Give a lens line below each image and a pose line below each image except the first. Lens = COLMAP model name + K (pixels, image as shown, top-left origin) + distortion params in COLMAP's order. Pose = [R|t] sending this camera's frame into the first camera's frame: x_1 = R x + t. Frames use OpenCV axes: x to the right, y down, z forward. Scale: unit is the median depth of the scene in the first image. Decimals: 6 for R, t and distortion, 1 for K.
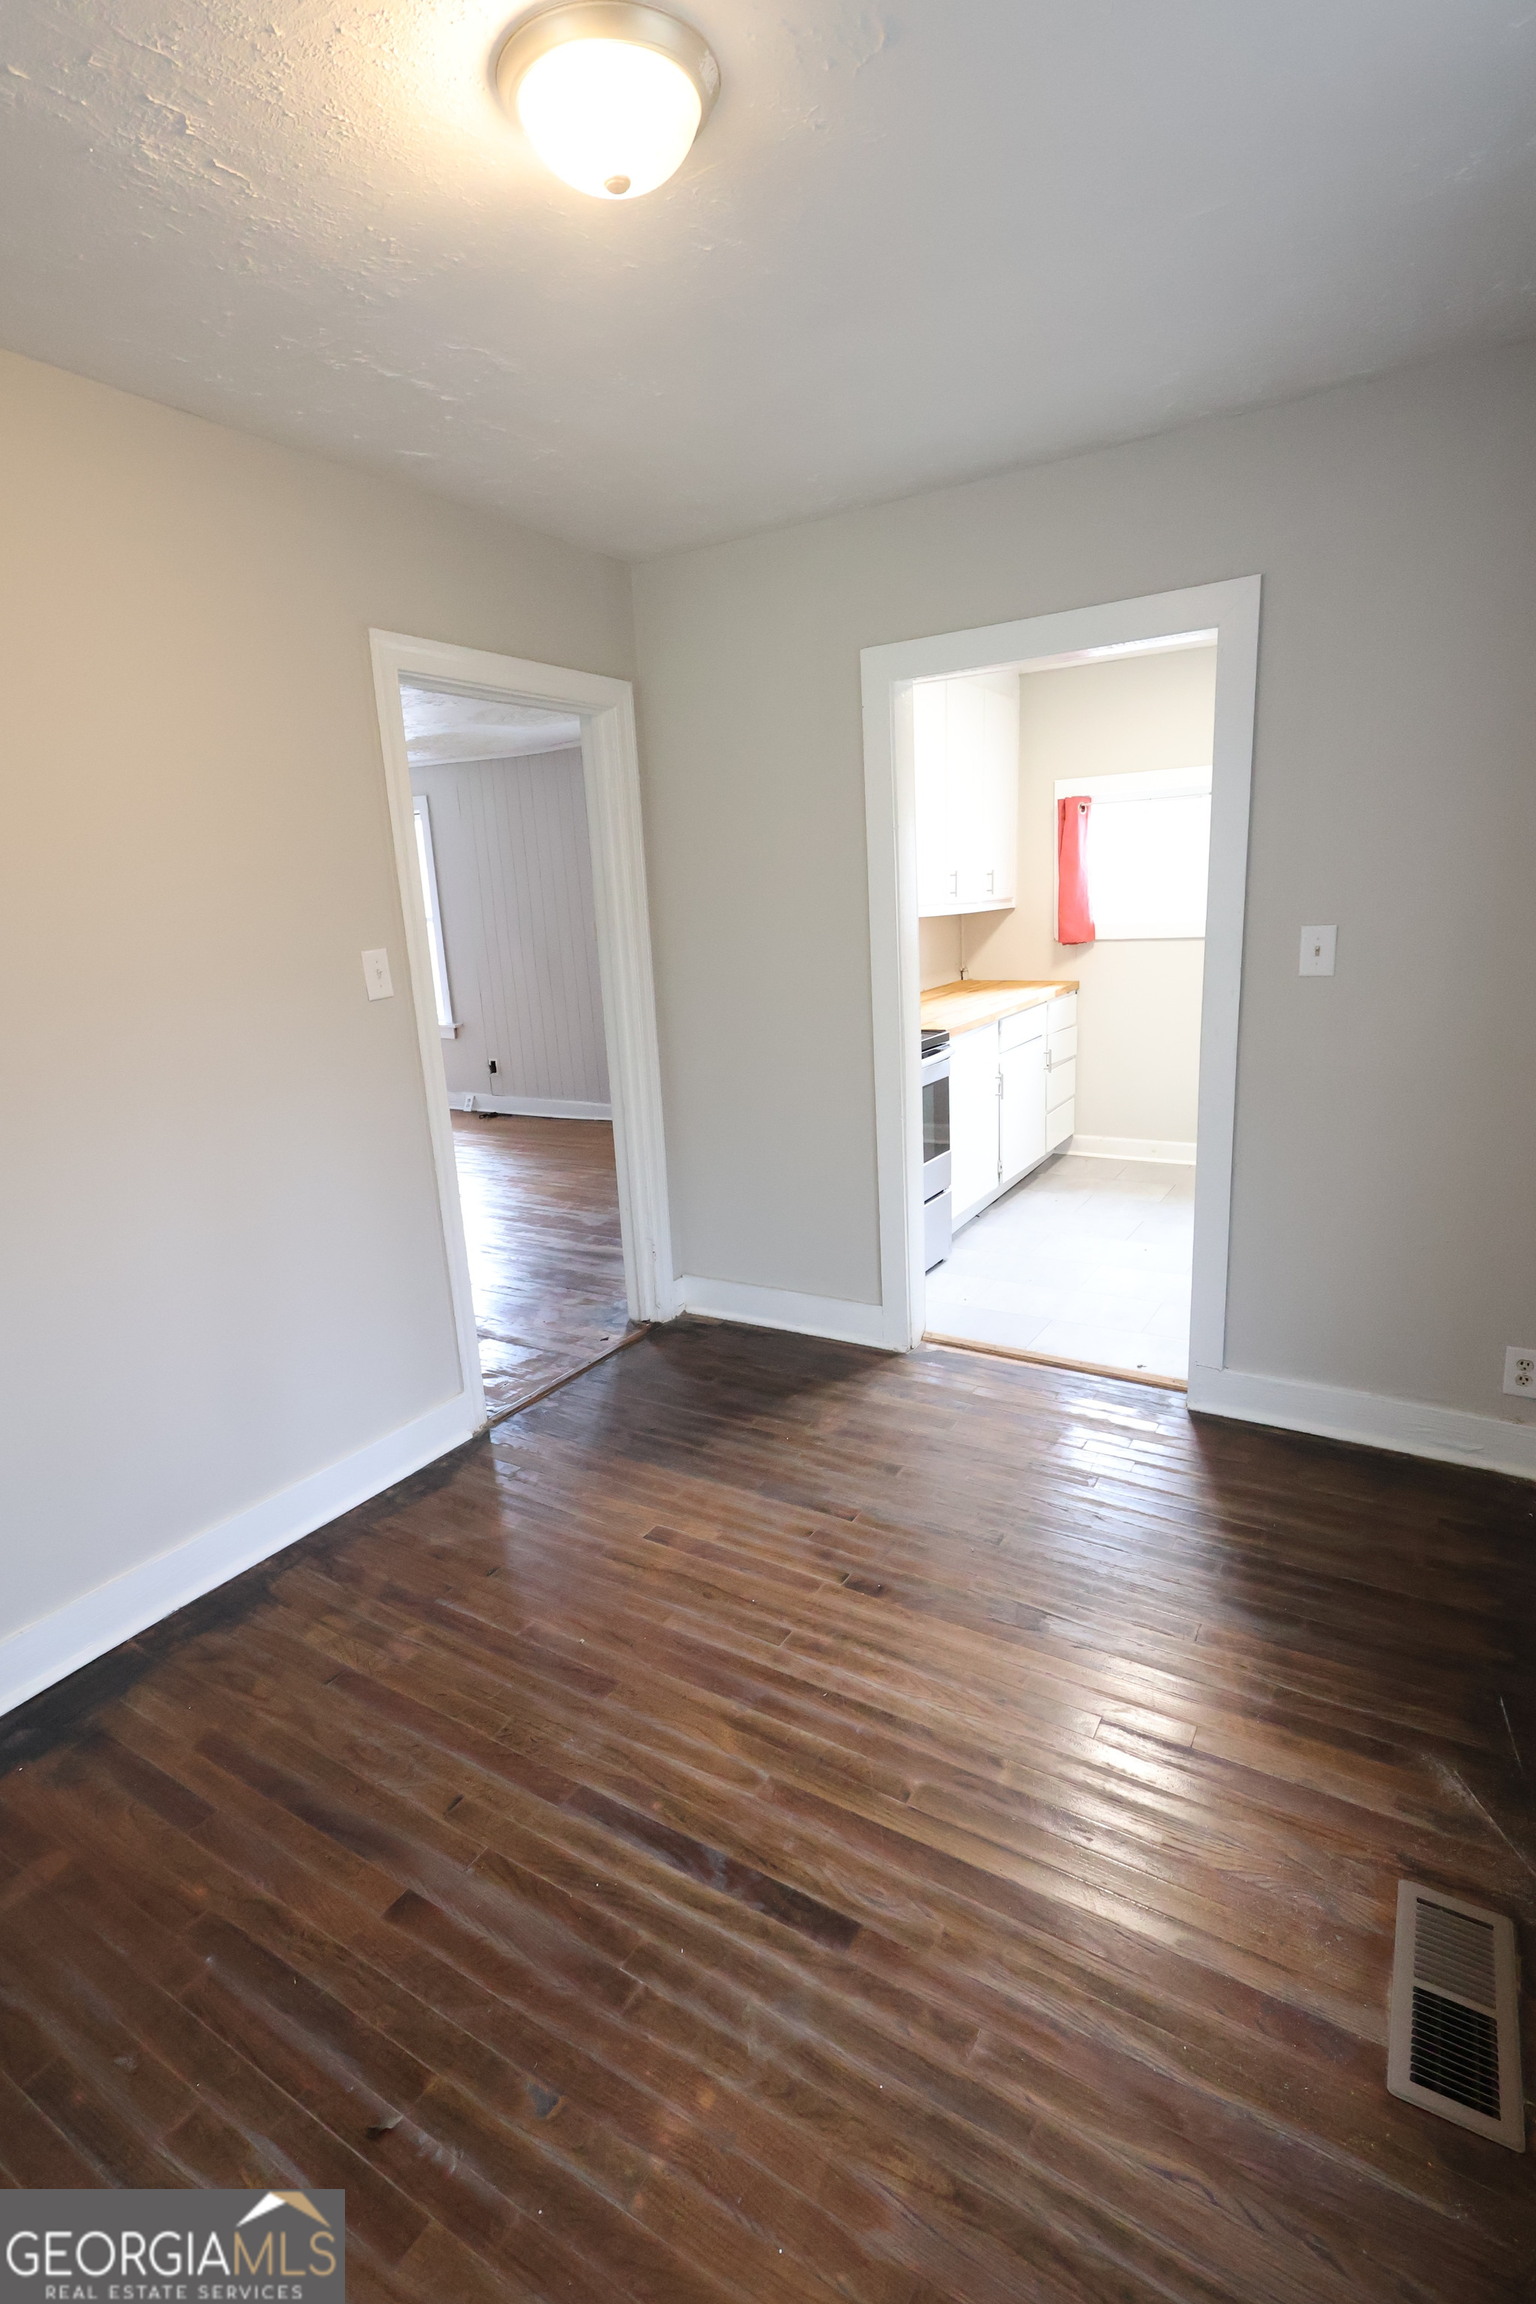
lens RADIAL K [[1092.0, 0, 772.7], [0, 1092.0, 1153.0], [0, 0, 1]] dist [0.004857, -0.000404]
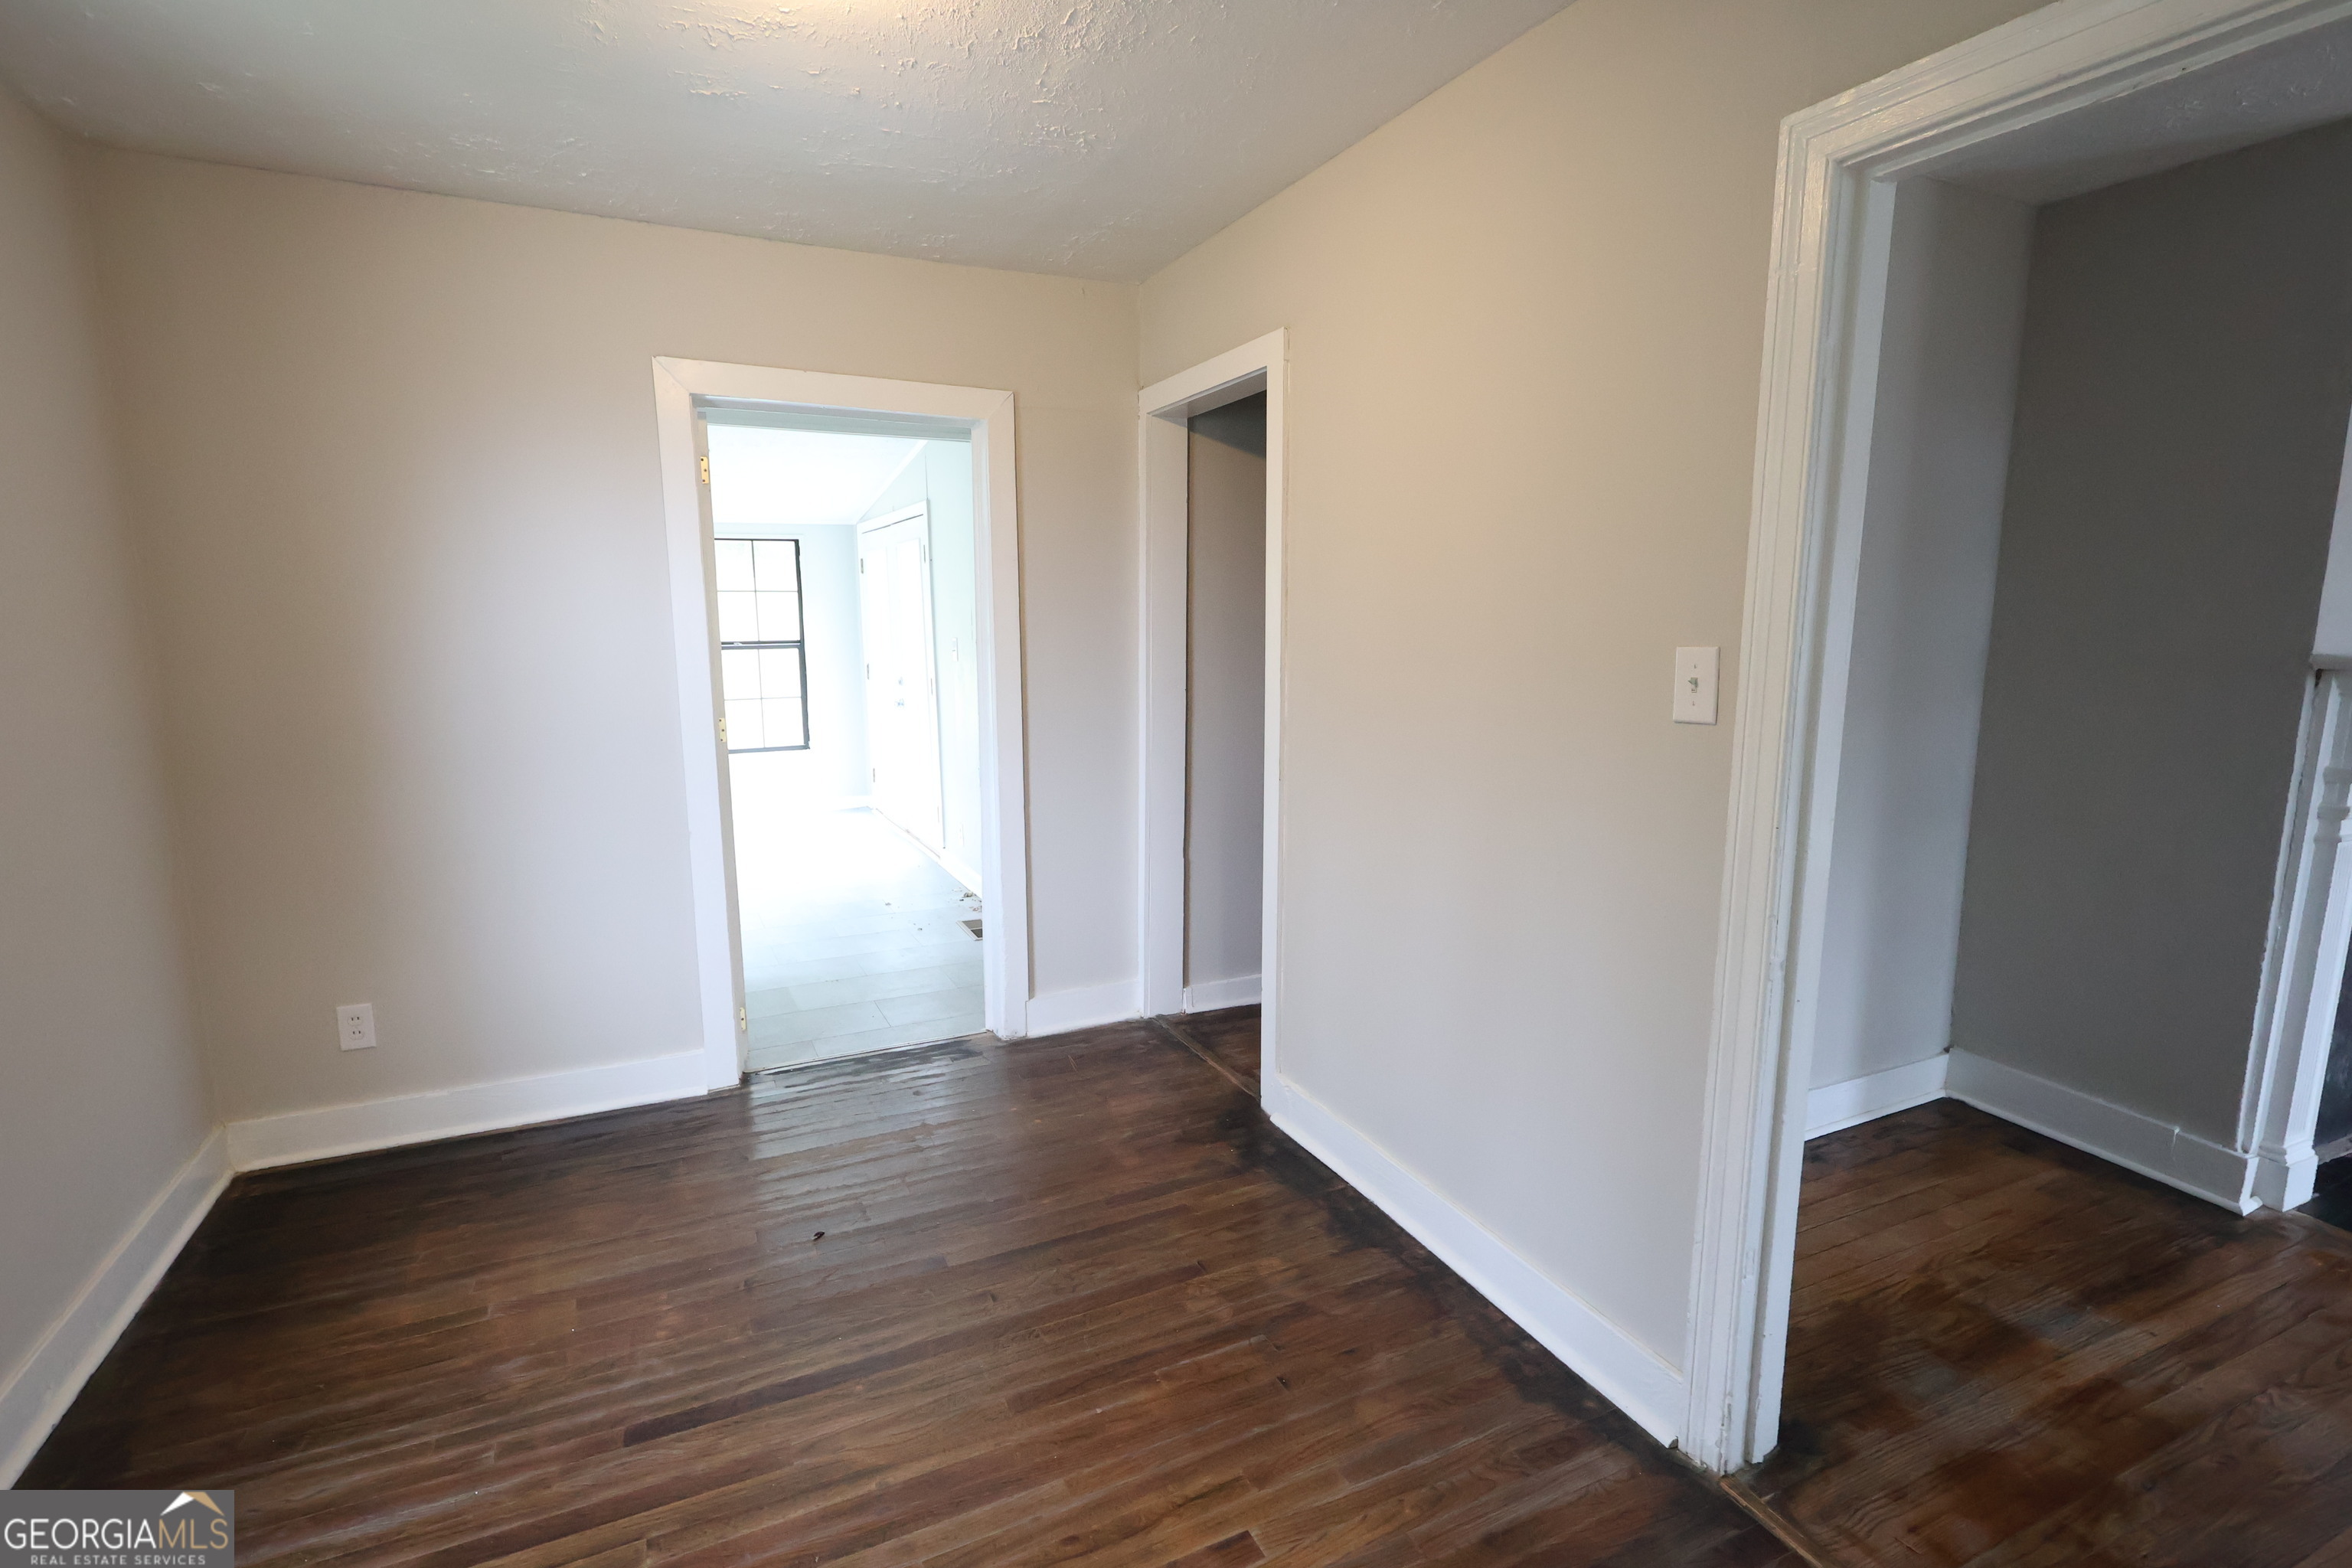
lens RADIAL K [[1114.8, 0, 1170.4], [0, 1114.8, 782.0], [0, 0, 1]] dist [0.004857, -0.000404]
pose [[-0.552341, 0.184335, -0.812982, 0.456323], [-0.164016, 0.932152, 0.322788, -0.347418], [0.817324, 0.311631, -0.484632, 1.383750]]
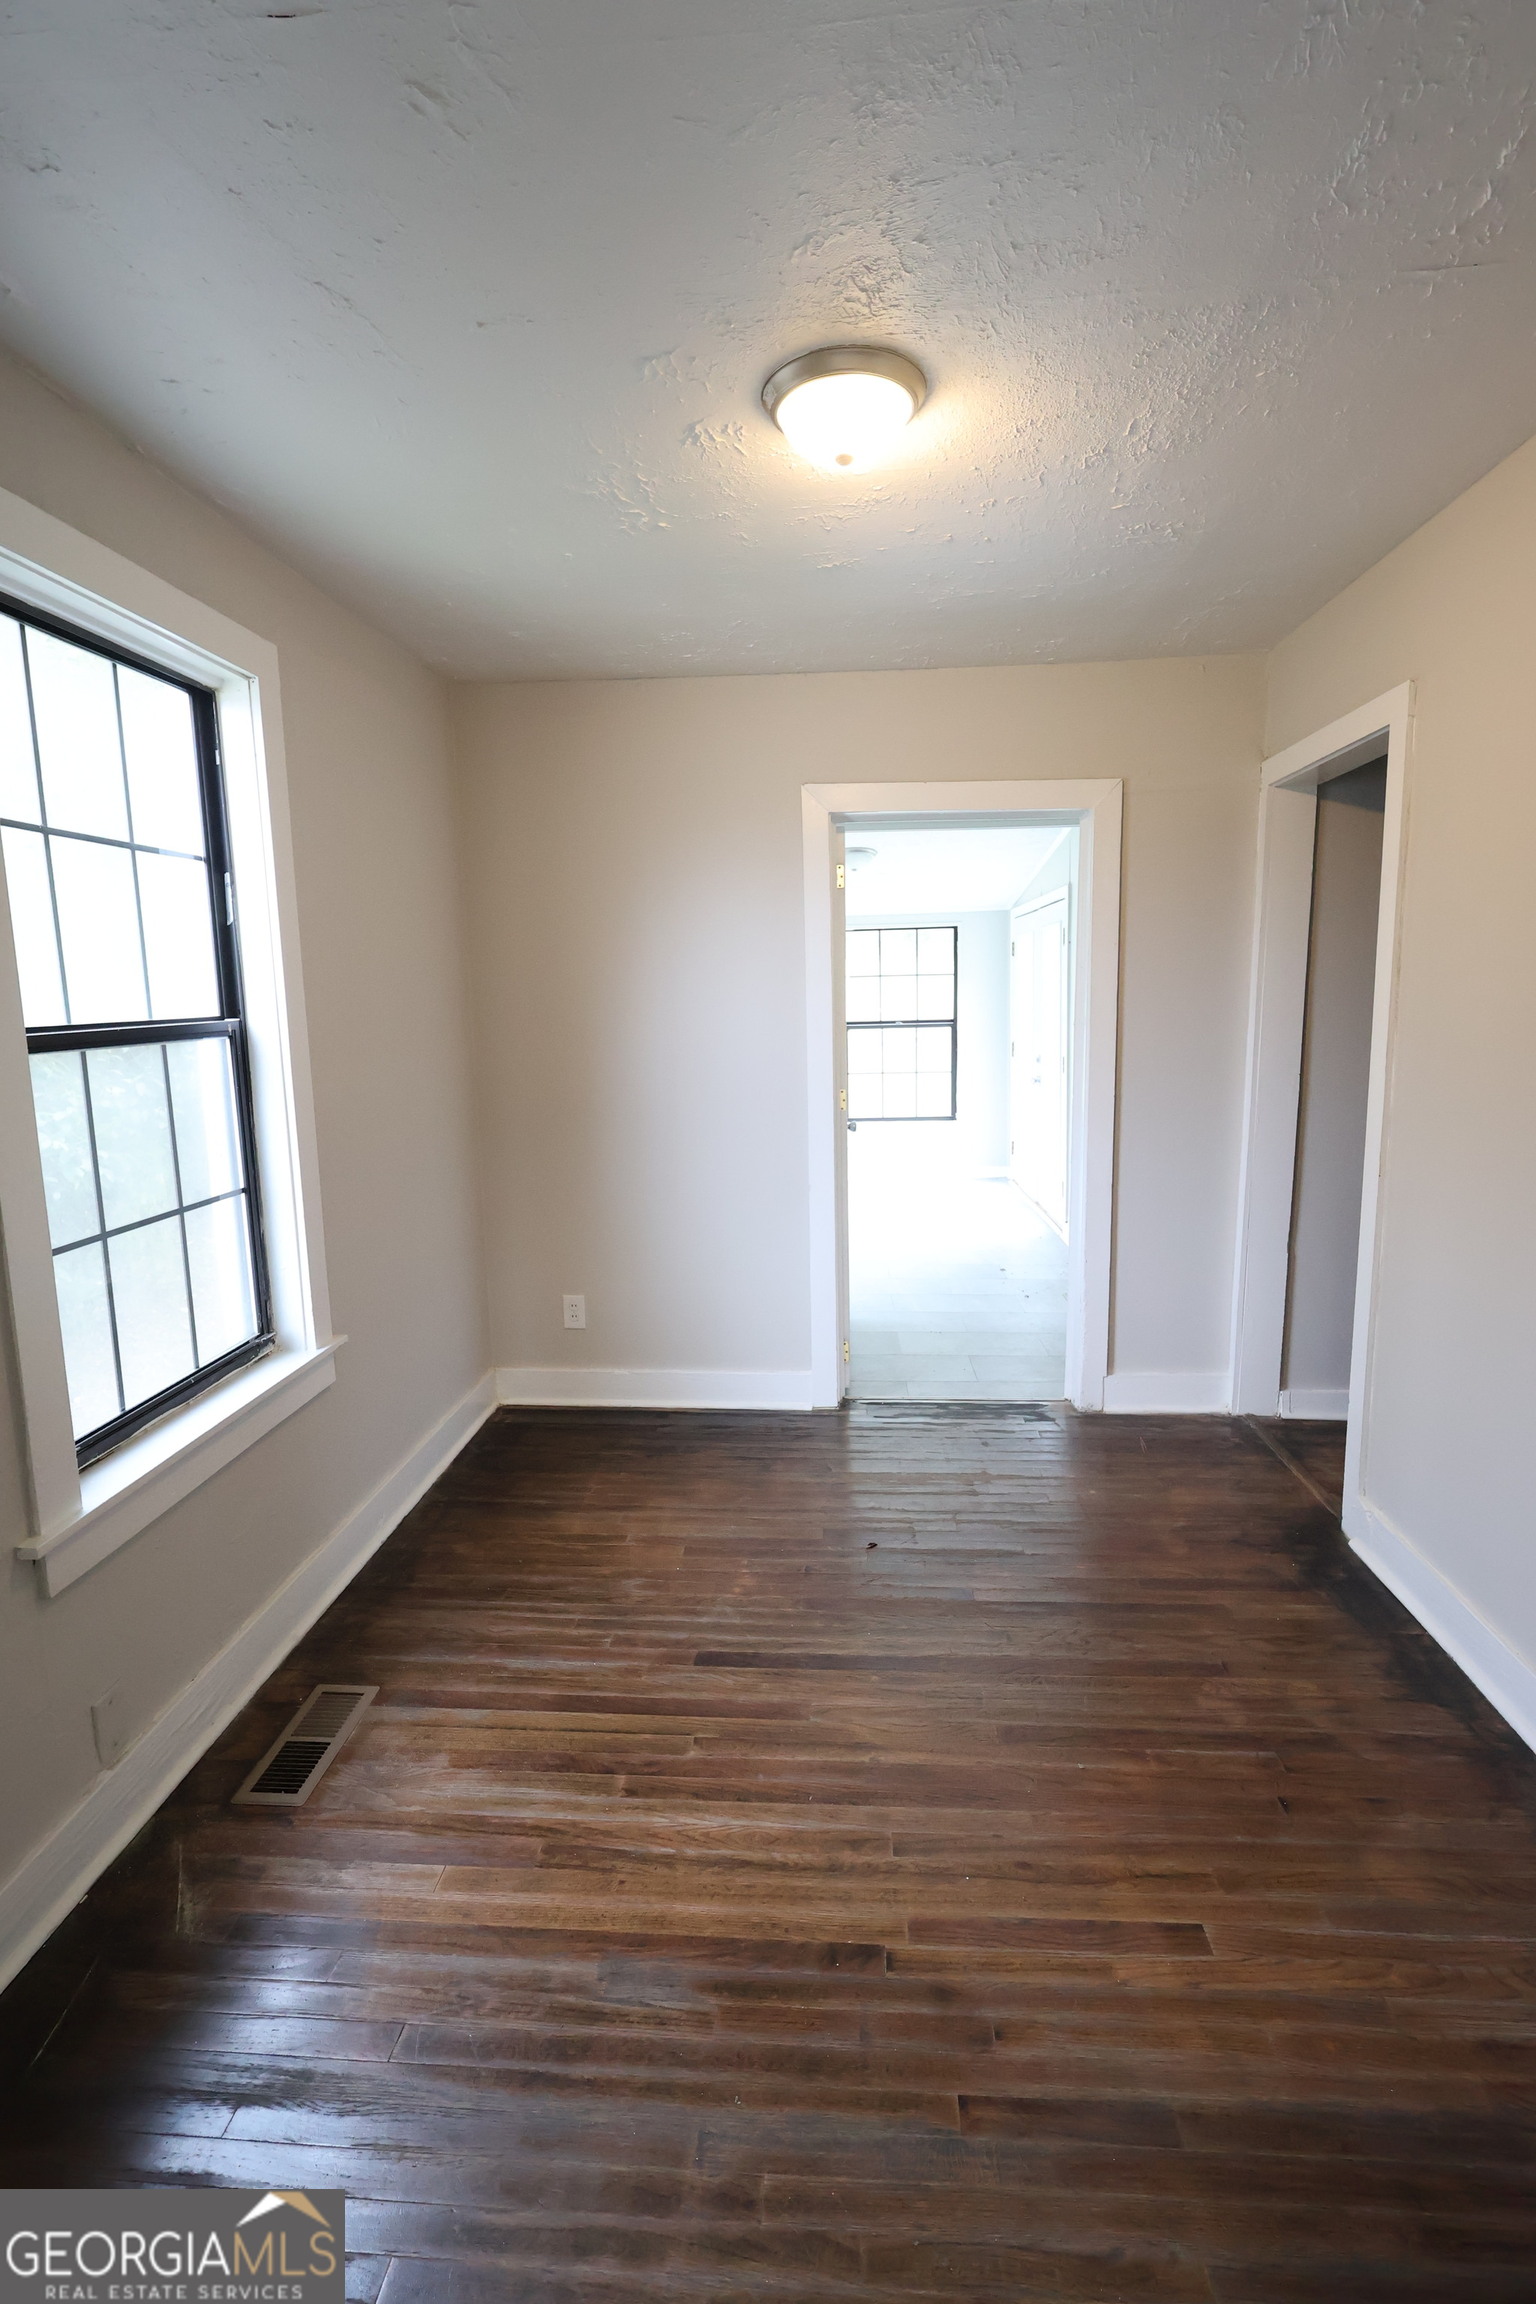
lens RADIAL K [[1092.0, 0, 763.7], [0, 1092.0, 1156.0], [0, 0, 1]] dist [0.004857, -0.000404]
pose [[-0.890742, 0.137463, -0.433223, 0.412224], [-0.040451, 0.925409, 0.376806, -0.385688], [0.452705, 0.353161, -0.818740, 1.515263]]
